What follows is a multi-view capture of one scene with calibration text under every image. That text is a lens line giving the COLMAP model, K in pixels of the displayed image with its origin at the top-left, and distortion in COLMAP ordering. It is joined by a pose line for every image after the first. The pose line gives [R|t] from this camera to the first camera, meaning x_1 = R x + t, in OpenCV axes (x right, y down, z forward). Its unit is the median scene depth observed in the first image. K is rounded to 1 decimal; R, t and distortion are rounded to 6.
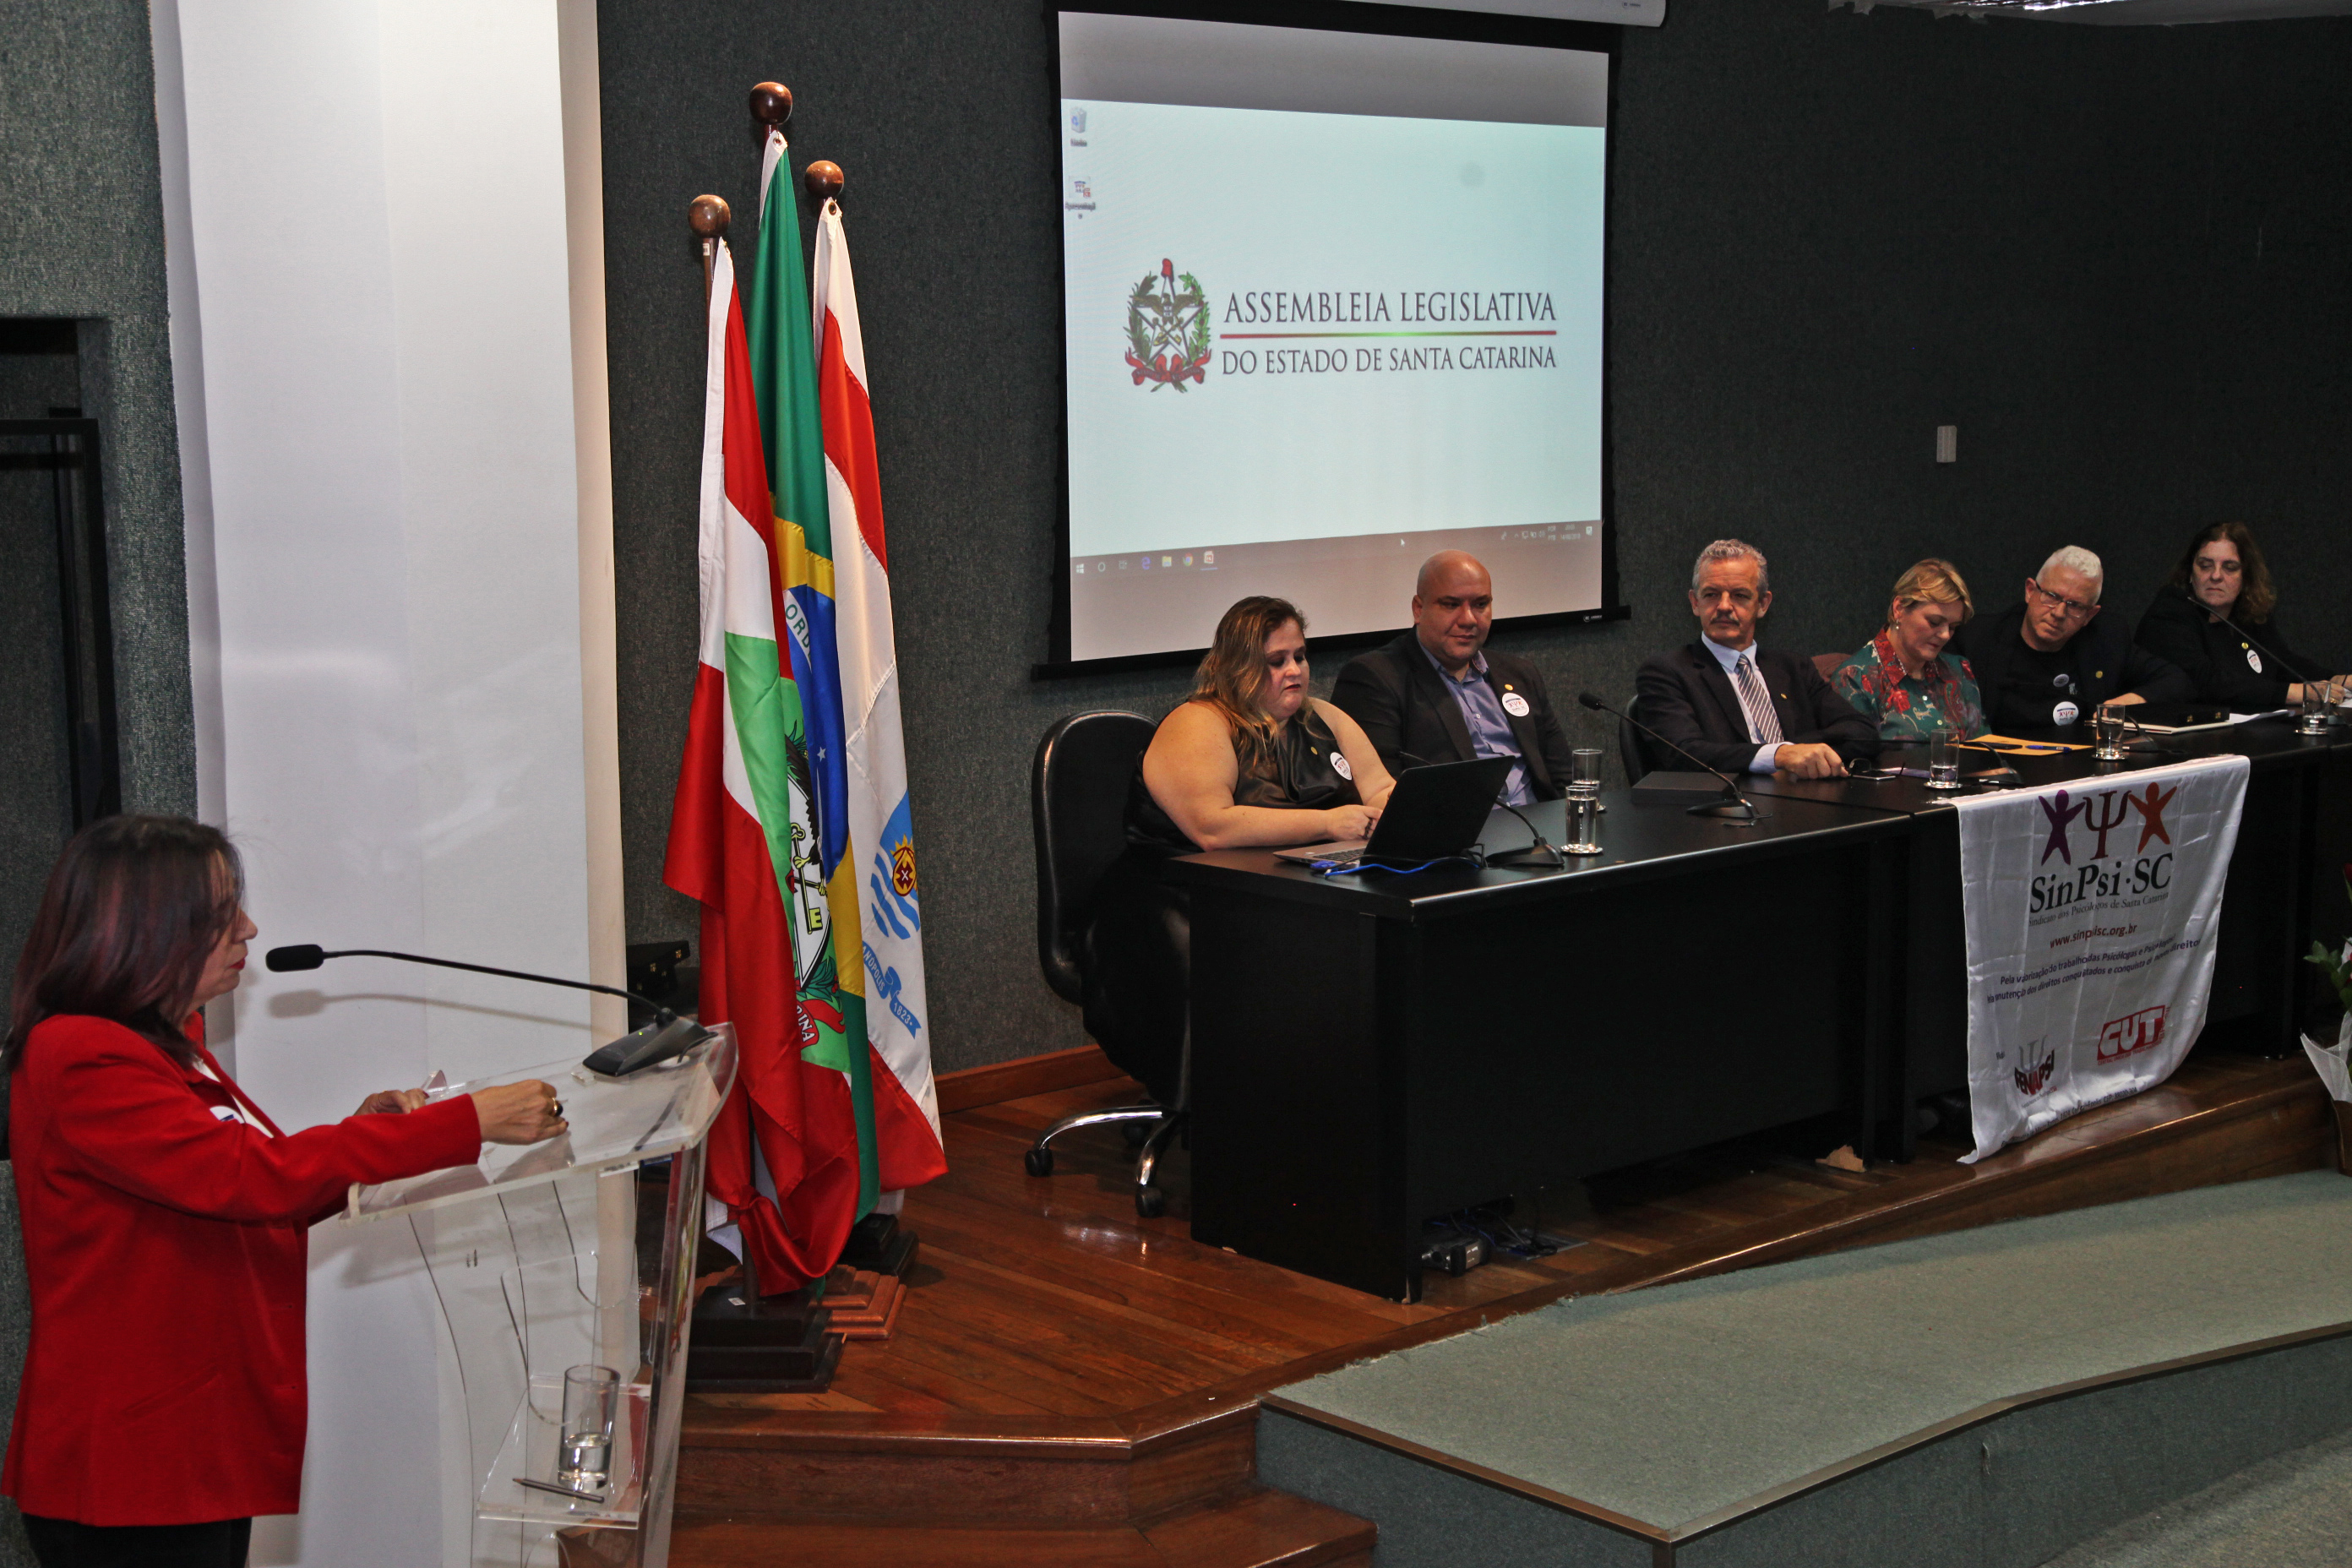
lens RADIAL K [[3208.5, 0, 1173.0], [0, 3208.5, 794.9], [0, 0, 1]] dist [0.130898, 0.137890]
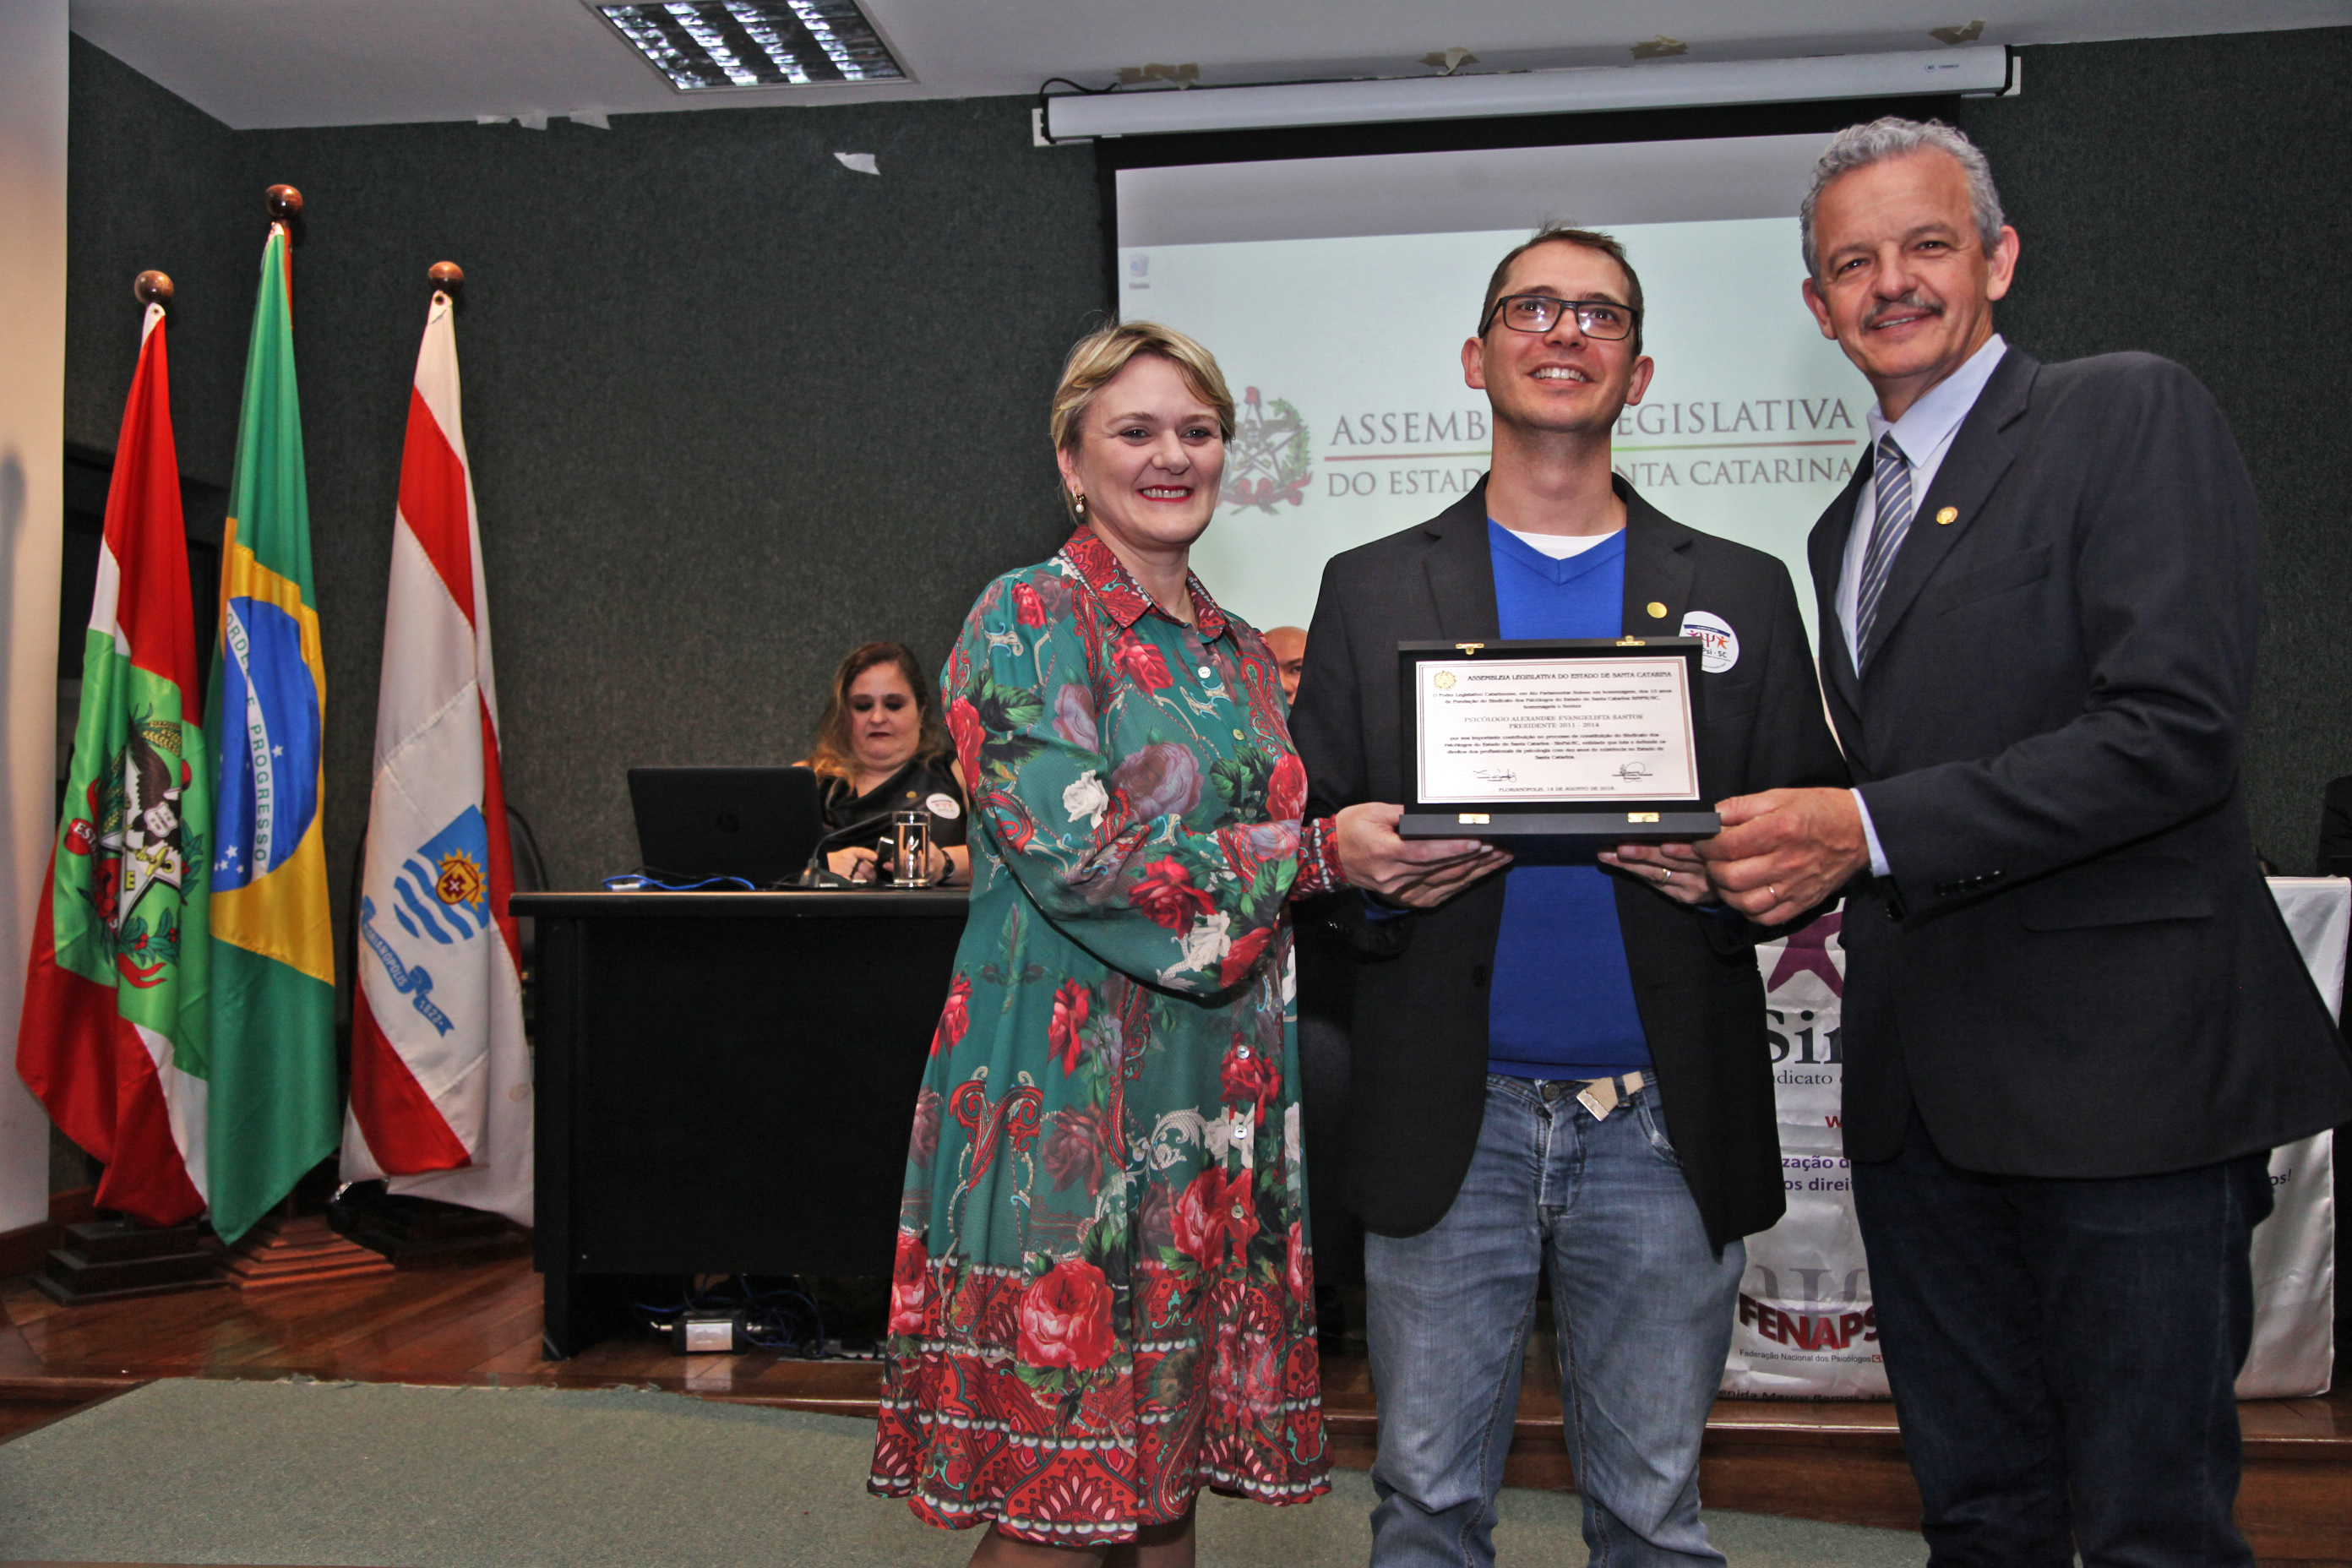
lens RADIAL K [[2172.0, 0, 1167.0], [0, 2172.0, 765.0], [0, 0, 1]] dist [0.021858, -0.000245]
pose [[0.648093, -0.033013, -0.760845, 0.498602], [-0.101950, 0.986306, -0.129637, 0.043914], [0.754706, 0.161585, 0.635853, 0.557058]]
